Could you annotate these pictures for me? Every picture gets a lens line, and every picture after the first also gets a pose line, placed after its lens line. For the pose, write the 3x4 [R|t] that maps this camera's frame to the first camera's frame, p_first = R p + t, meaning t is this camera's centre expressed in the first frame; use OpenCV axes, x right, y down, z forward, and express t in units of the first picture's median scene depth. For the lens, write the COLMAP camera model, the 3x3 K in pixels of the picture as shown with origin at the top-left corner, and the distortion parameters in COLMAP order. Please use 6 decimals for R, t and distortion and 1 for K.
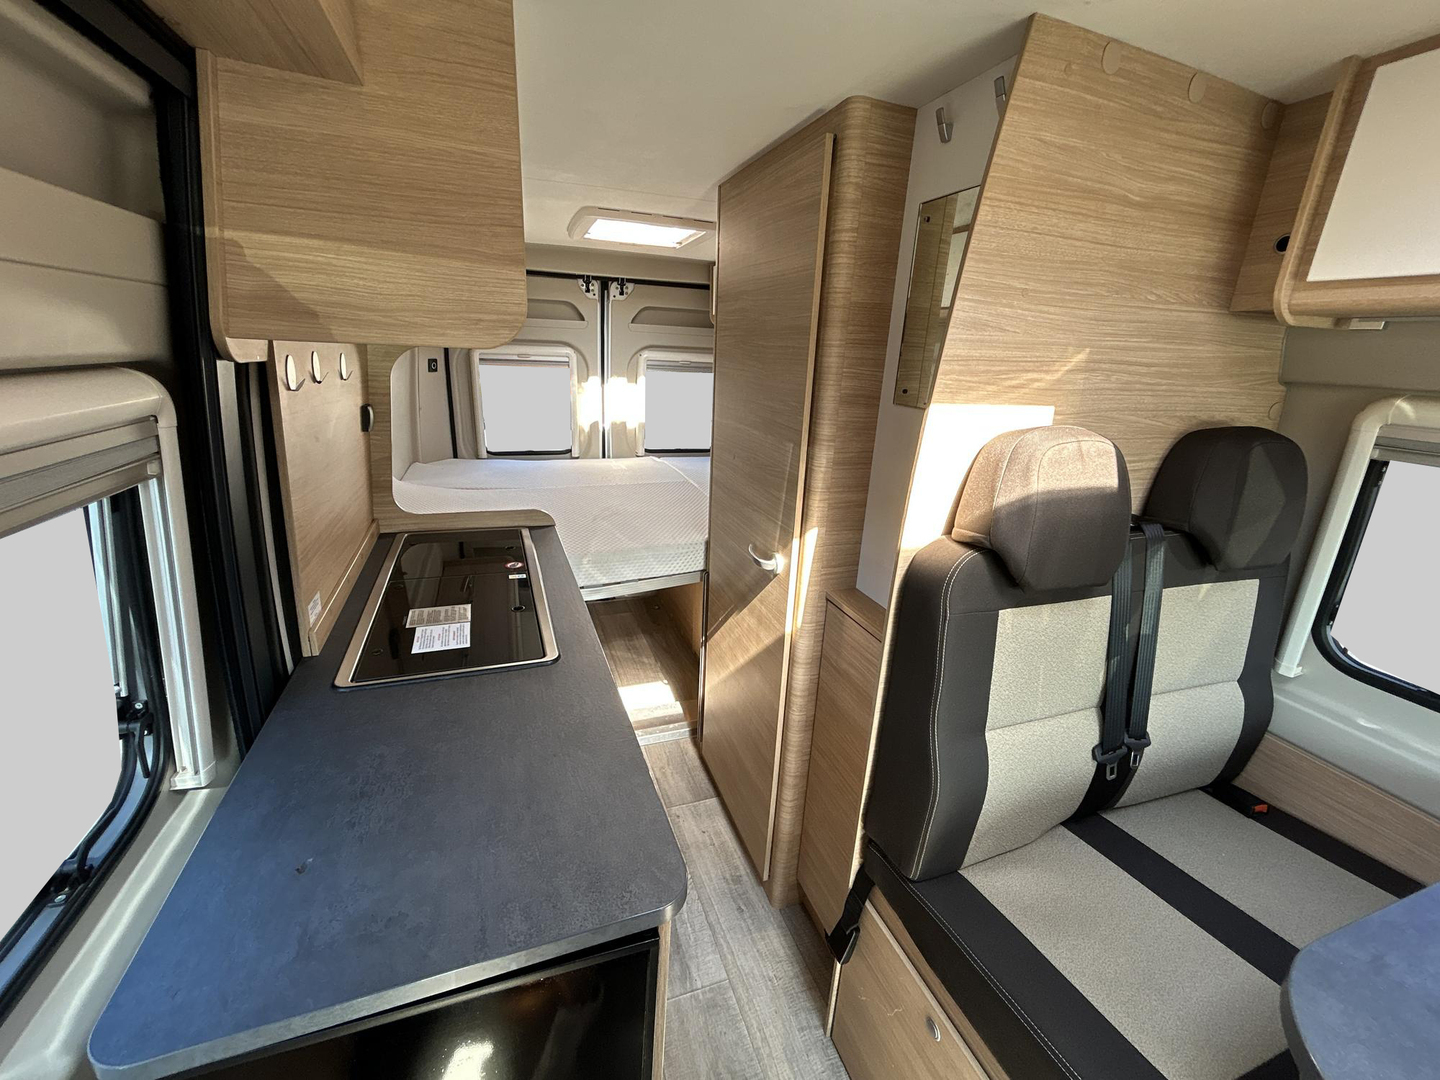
lens RADIAL K [[584.9, 0, 710.5], [0, 584.9, 542.4], [0, 0, 1]] dist [0.001780, 0.000090]
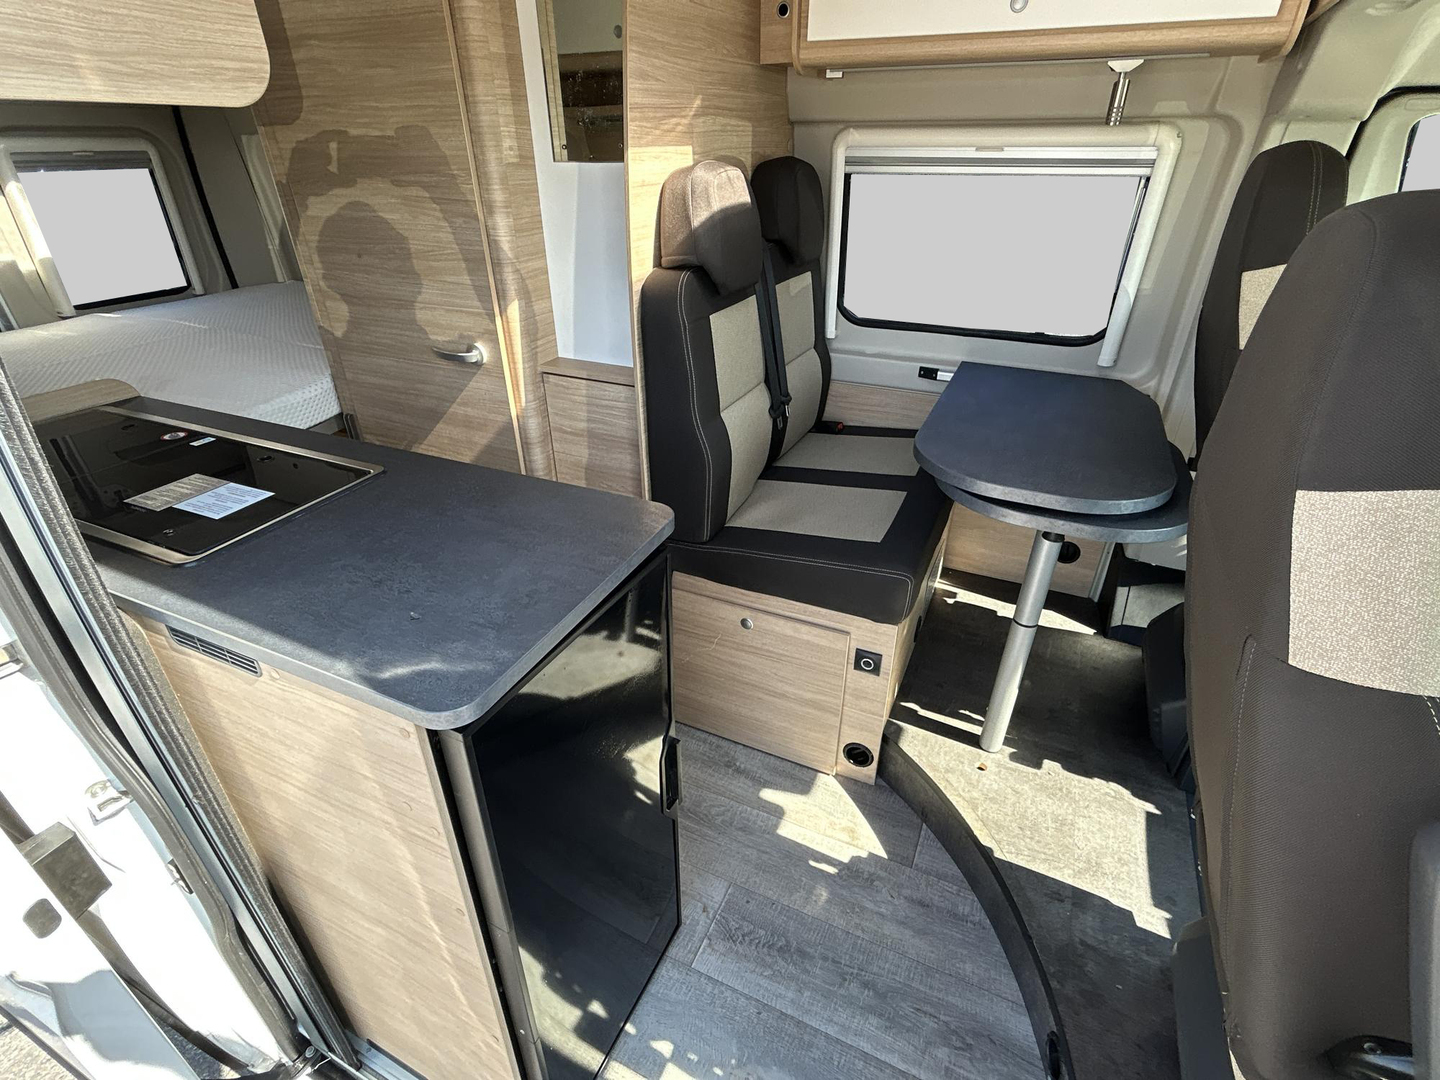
lens RADIAL K [[698.7, 0, 714.7], [0, 698.7, 539.5], [0, 0, 1]] dist [-0.009029, 0.005802]
pose [[0.706045, -0.395555, 0.587398, -0.192801], [0.259119, 0.916243, 0.305542, 0.031076], [-0.659058, -0.063520, 0.749405, -0.068540]]
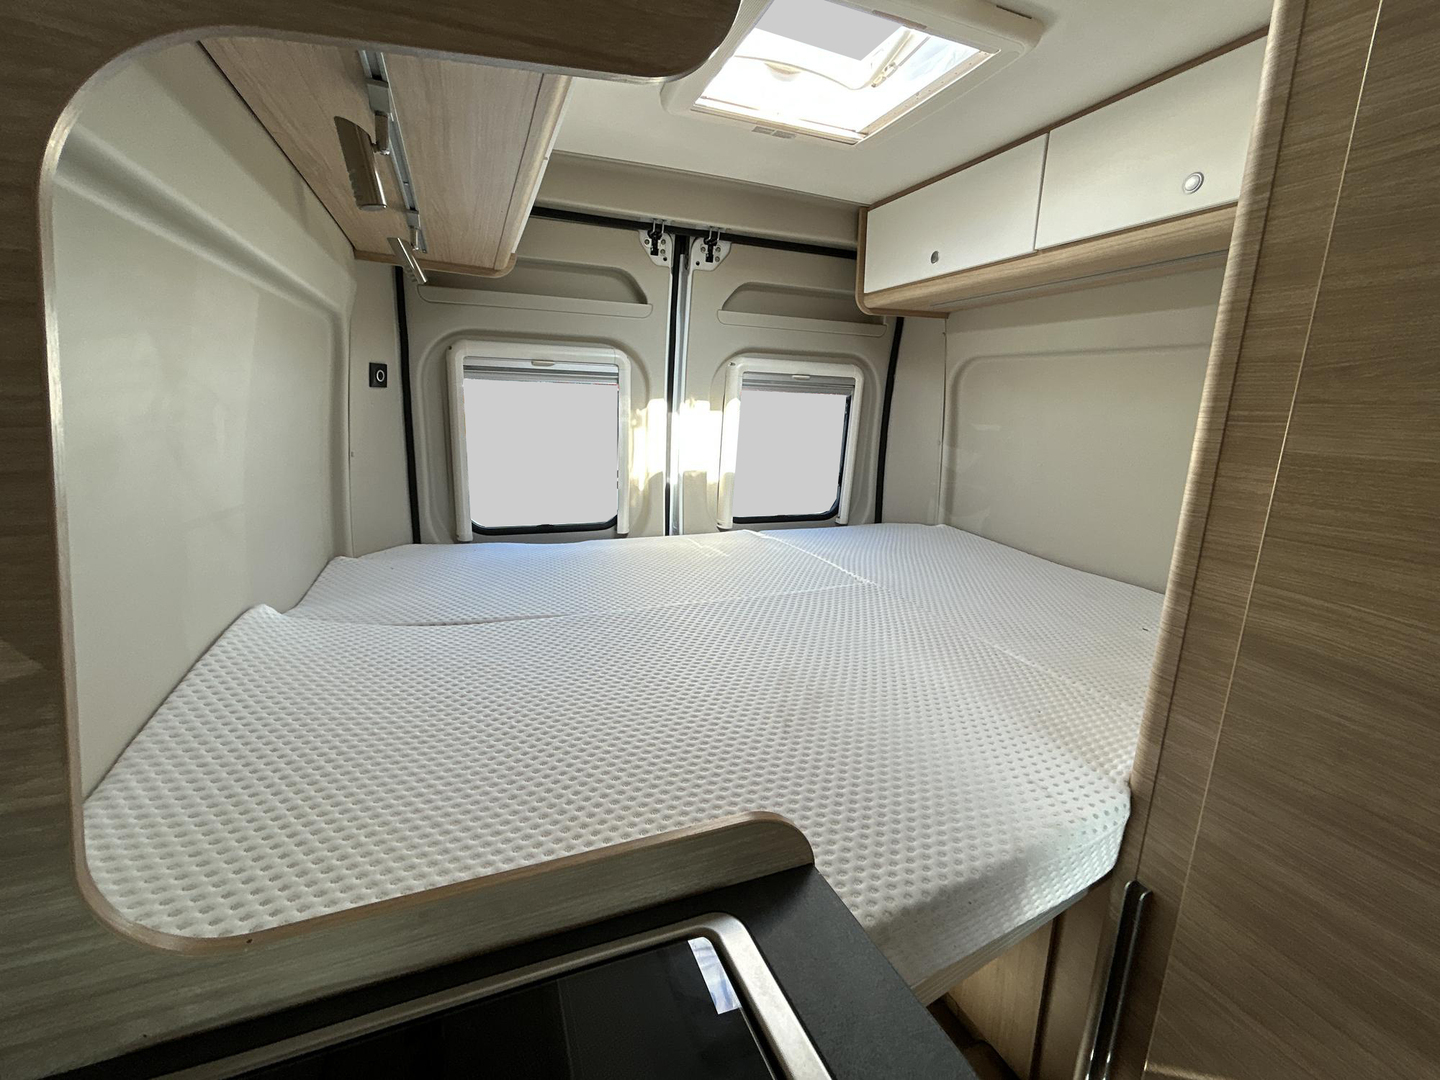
lens RADIAL K [[635.3, 0, 716.8], [0, 635.3, 545.4], [0, 0, 1]] dist [0.001322, -0.000056]
pose [[0.999325, -0.017422, 0.032348, -0.175840], [0.020314, 0.995612, -0.091347, -0.082550], [-0.030615, 0.091942, 0.995294, 0.402816]]
